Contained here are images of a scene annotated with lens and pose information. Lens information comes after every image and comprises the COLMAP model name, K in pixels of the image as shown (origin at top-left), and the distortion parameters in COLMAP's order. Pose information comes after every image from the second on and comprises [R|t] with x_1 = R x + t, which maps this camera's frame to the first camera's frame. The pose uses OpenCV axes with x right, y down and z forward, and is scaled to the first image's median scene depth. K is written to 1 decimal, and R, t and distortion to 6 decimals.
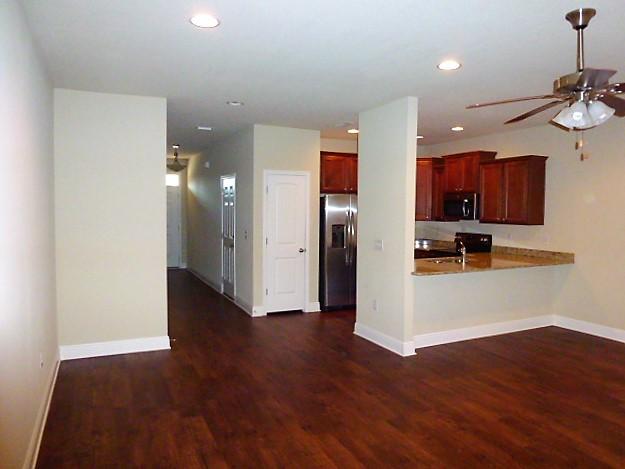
lens RADIAL K [[455.5, 0, 312.5], [0, 455.5, 234.5], [0, 0, 1]] dist [-0.042279, -0.002813]
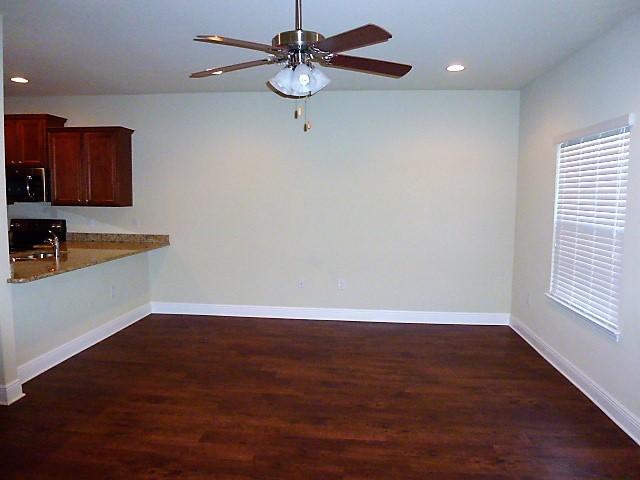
lens RADIAL K [[466.5, 0, 320.0], [0, 466.5, 240.0], [0, 0, 1]] dist [-0.042279, -0.002813]
pose [[0.519502, -0.081484, 0.850575, -0.082150], [0.040493, 0.996672, 0.070748, -0.003498], [-0.853509, -0.002311, 0.521072, 0.184373]]
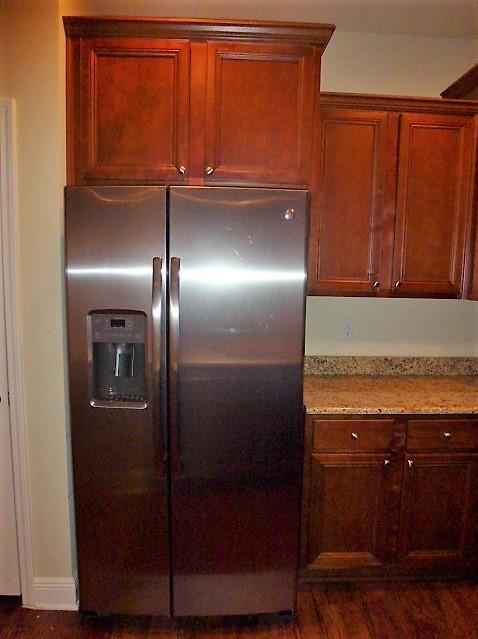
lens RADIAL K [[465.7, 0, 239.0], [0, 465.7, 319.5], [0, 0, 1]] dist [-0.042279, -0.002813]
pose [[0.920112, 0.065827, -0.386084, 0.228776], [-0.041095, 0.996559, 0.071976, -0.038983], [0.389494, -0.050360, 0.919651, 0.825271]]
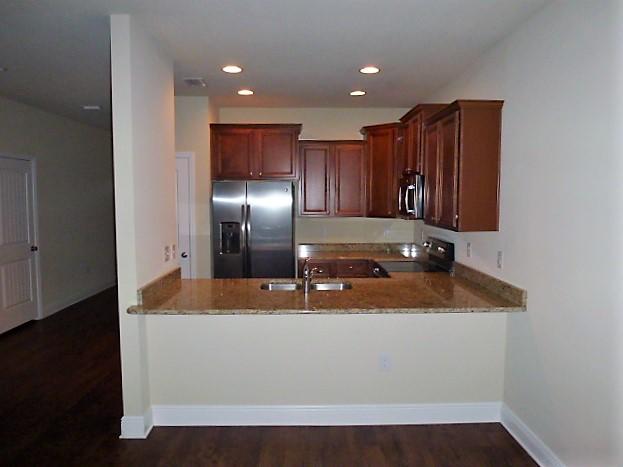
lens RADIAL K [[454.1, 0, 311.5], [0, 454.1, 233.5], [0, 0, 1]] dist [-0.042279, -0.002813]
pose [[0.912325, 0.028241, -0.408491, 0.502255], [-0.019482, 0.999483, 0.025589, -0.026012], [0.409003, -0.015387, 0.912403, 0.398769]]
